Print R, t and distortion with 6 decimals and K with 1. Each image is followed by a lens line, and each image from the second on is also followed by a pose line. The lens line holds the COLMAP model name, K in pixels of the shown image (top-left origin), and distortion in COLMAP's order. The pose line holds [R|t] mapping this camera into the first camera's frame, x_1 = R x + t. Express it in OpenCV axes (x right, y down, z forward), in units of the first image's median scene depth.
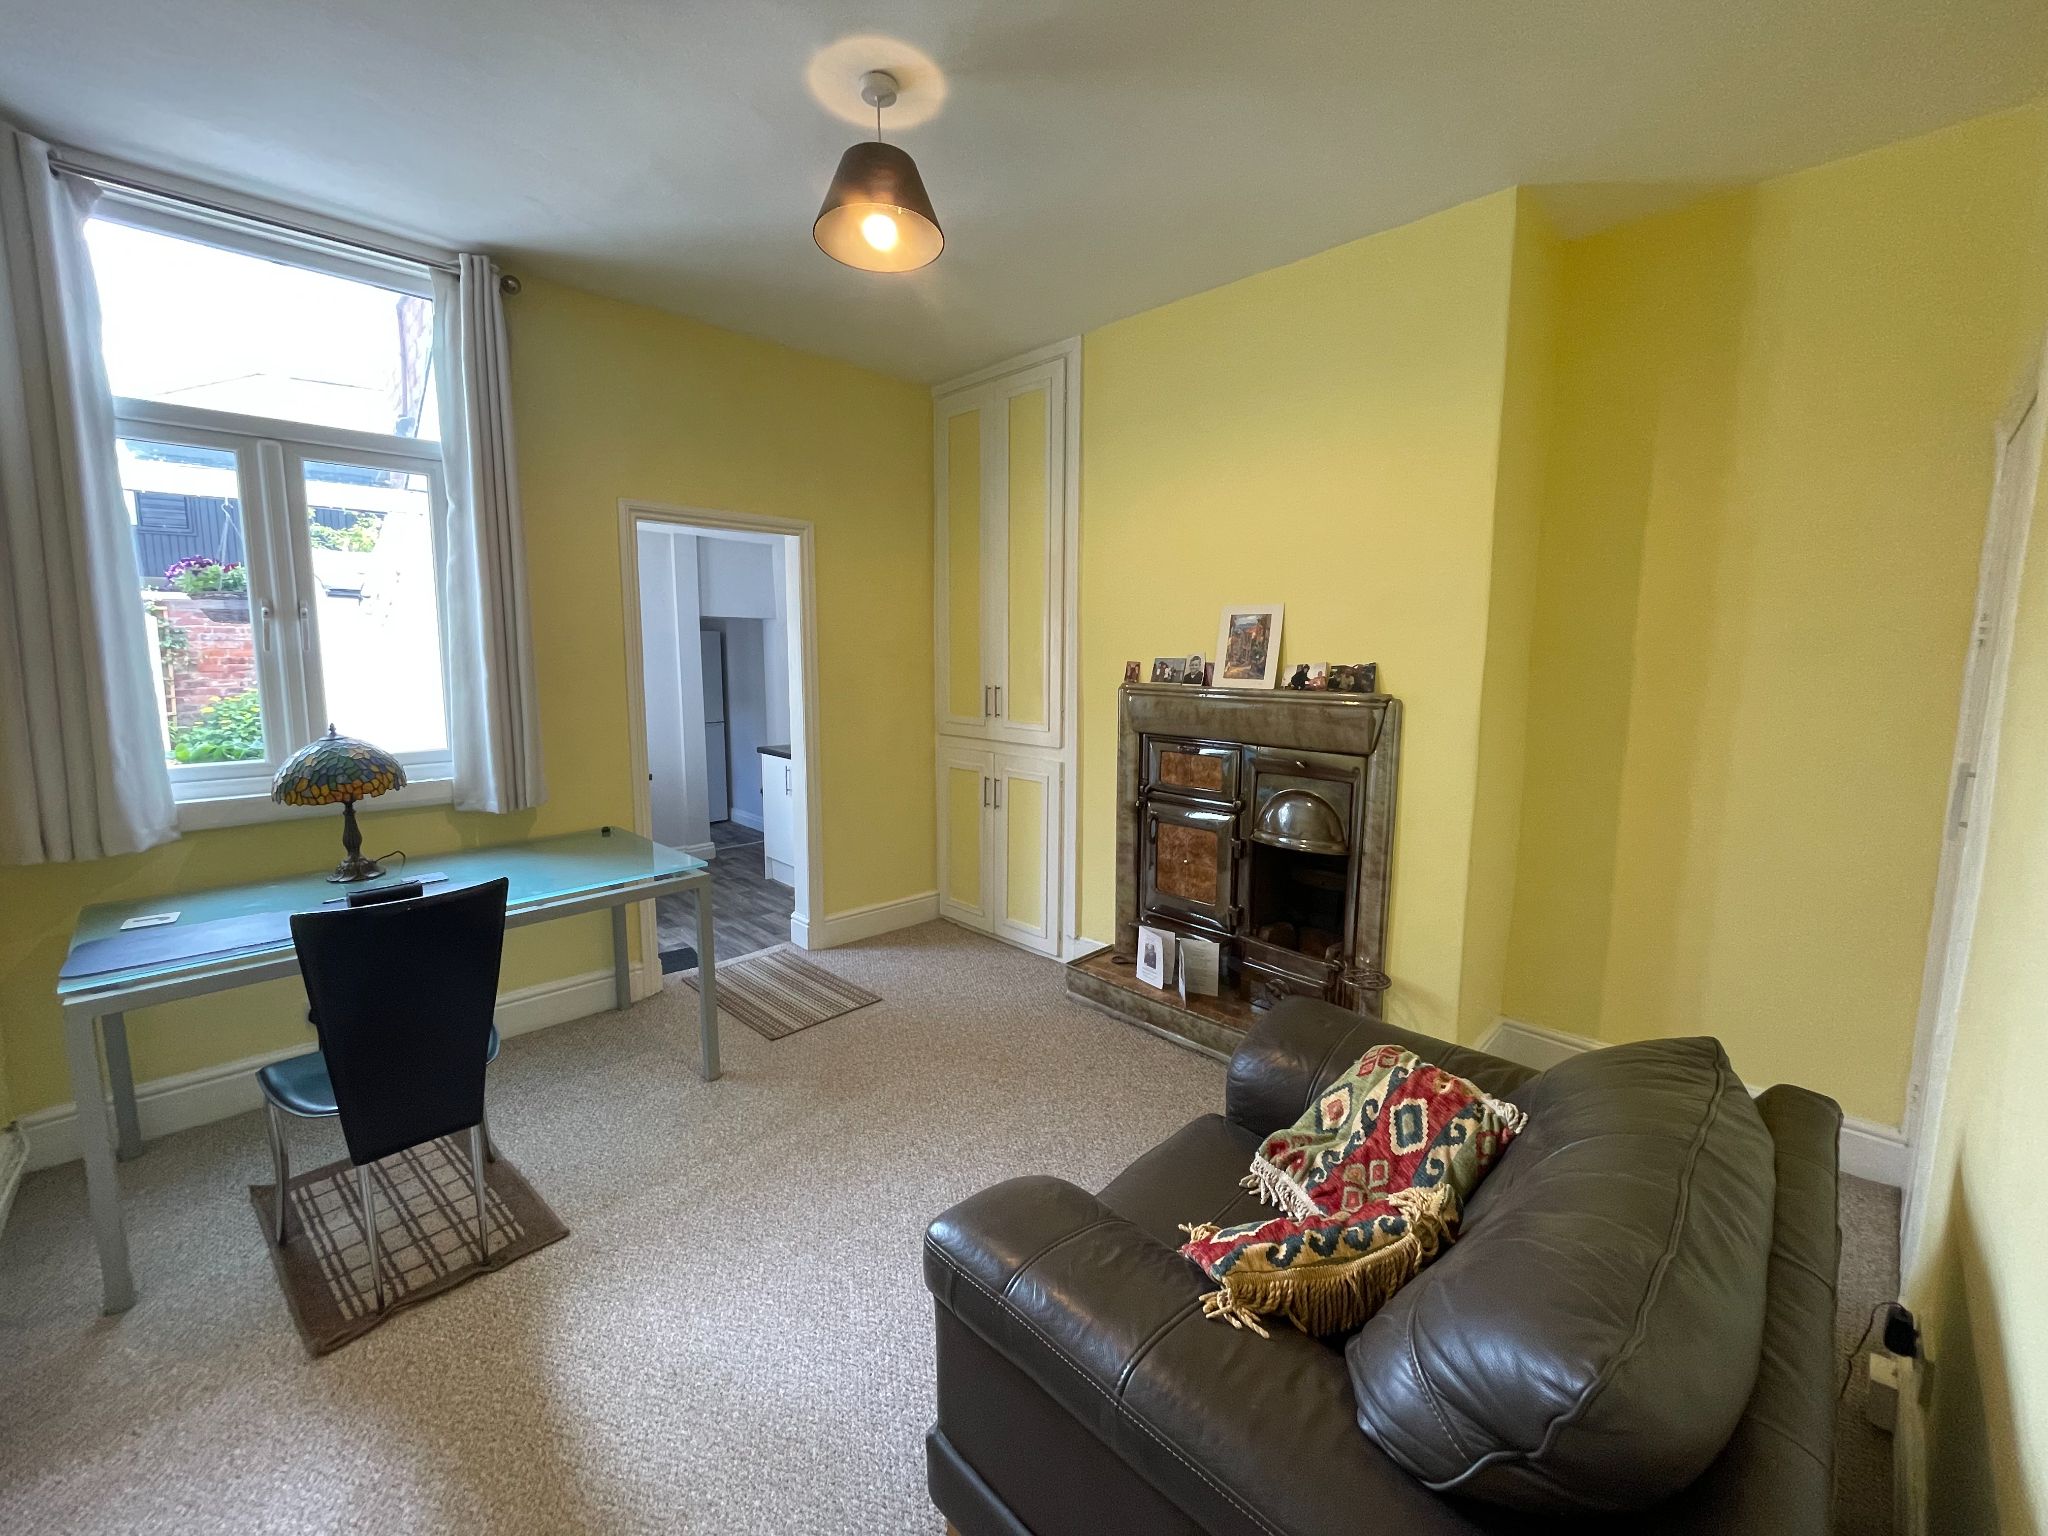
lens RADIAL K [[830.3, 0, 1014.5], [0, 830.3, 757.8], [0, 0, 1]] dist [-0.000539, 0.000135]
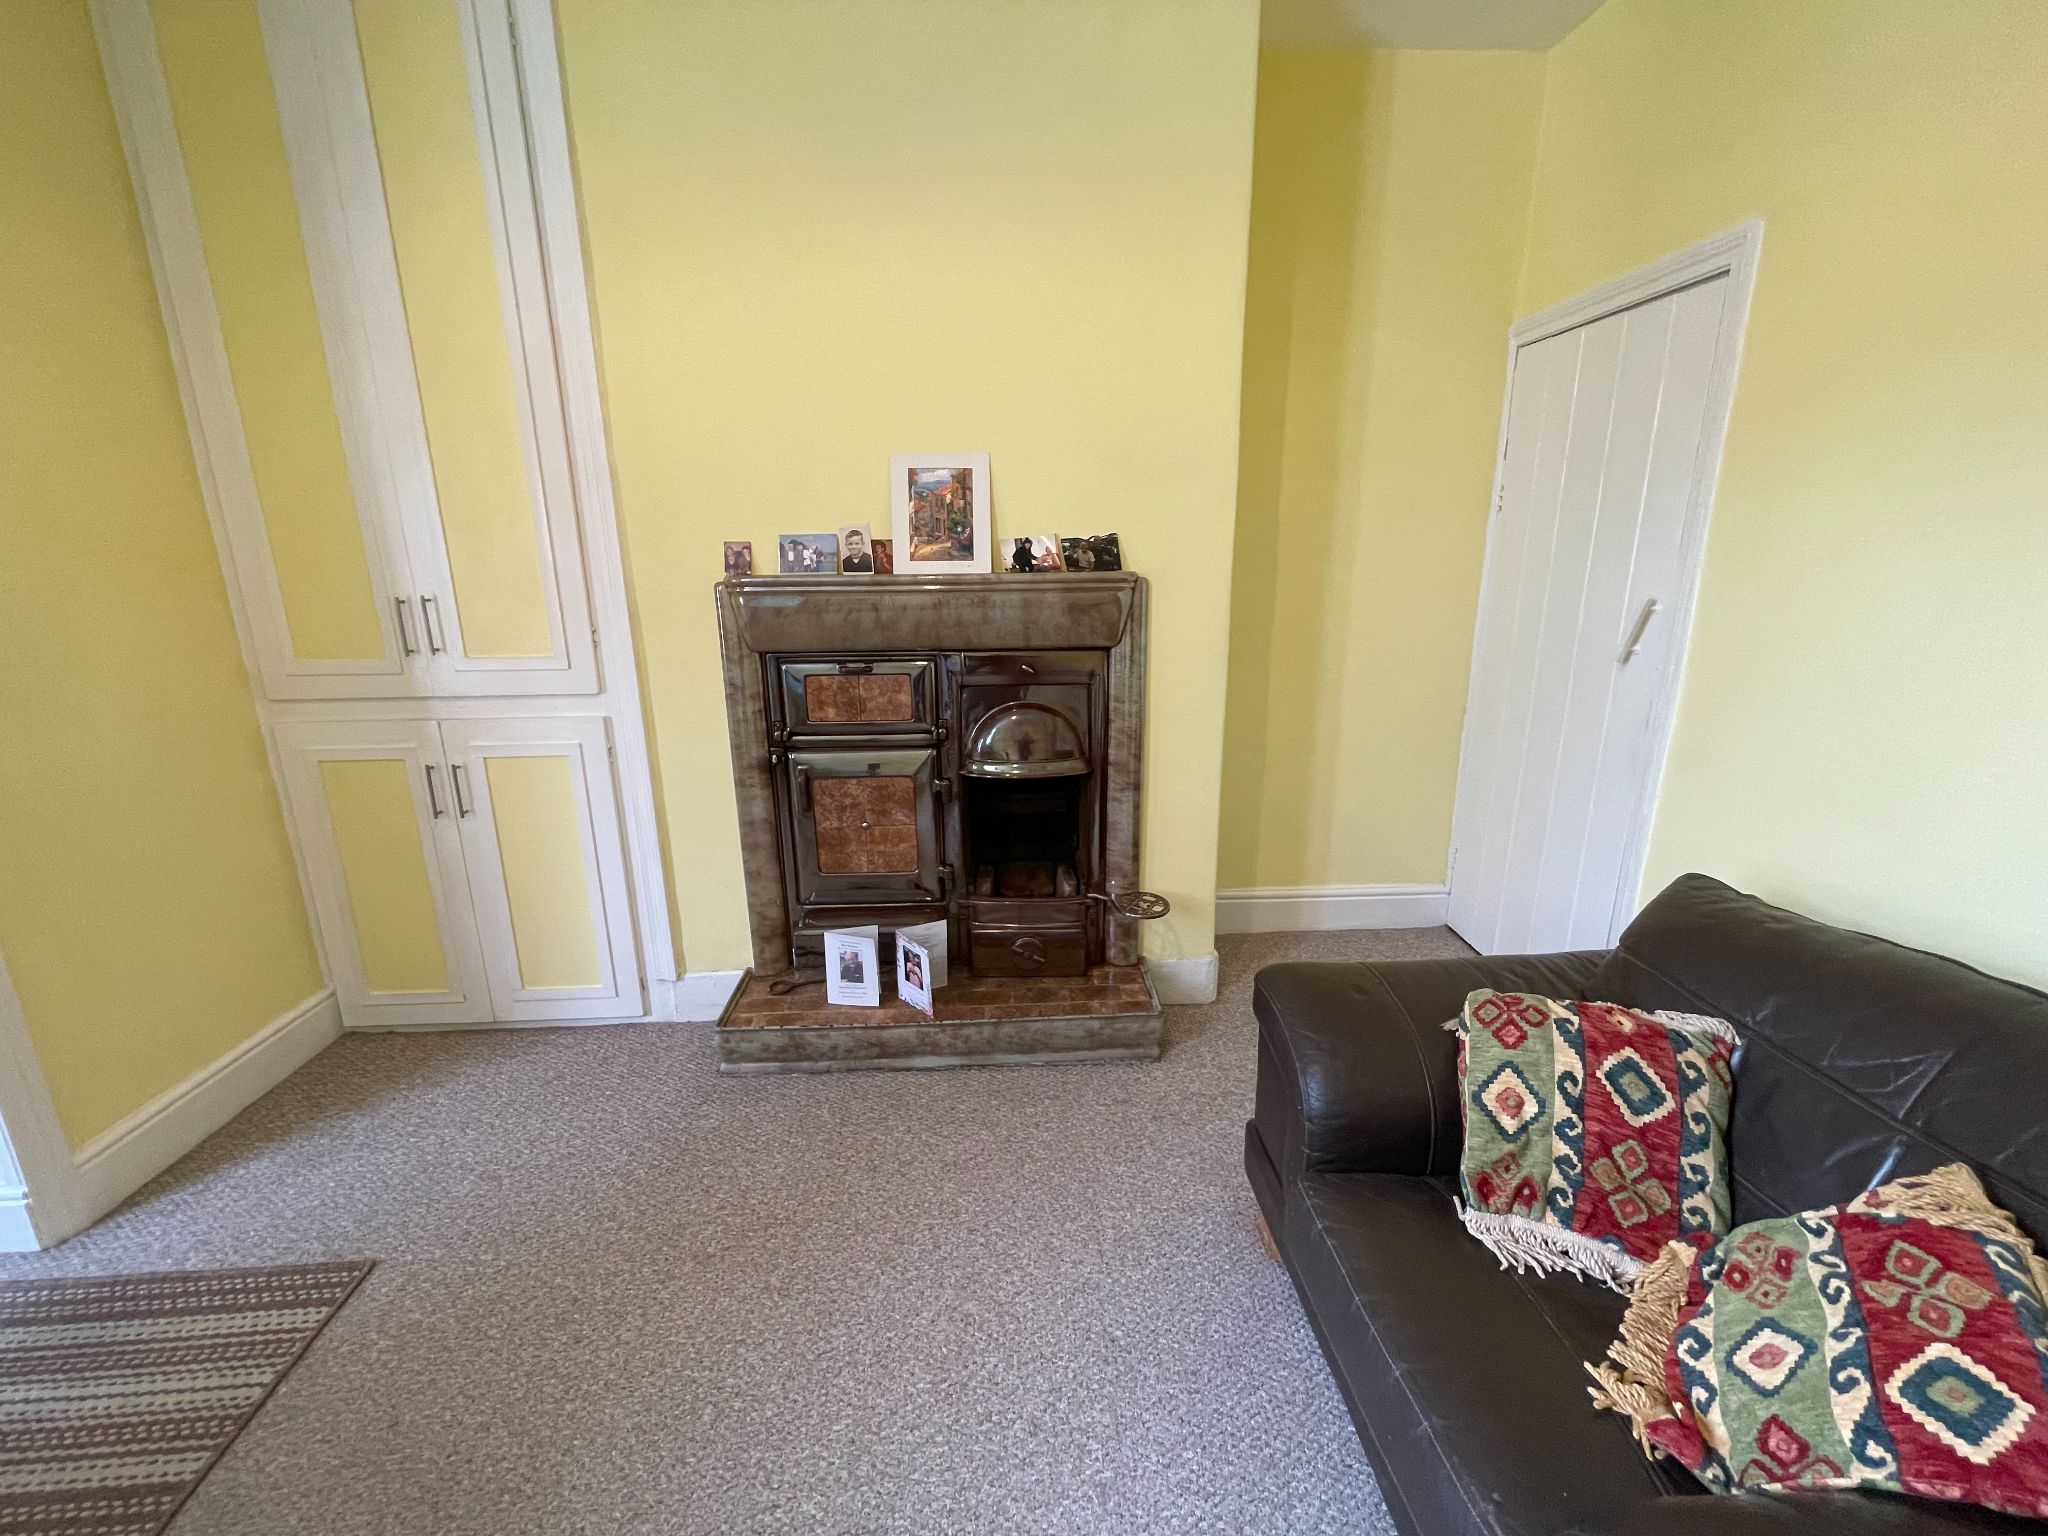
lens RADIAL K [[830.3, 0, 1023.0], [0, 830.3, 752.7], [0, 0, 1]] dist [-0.000539, 0.000135]
pose [[0.660113, -0.198330, 0.724511, -0.221744], [0.112370, 0.979734, 0.165813, -0.041809], [-0.742714, -0.028042, 0.669022, 0.442264]]
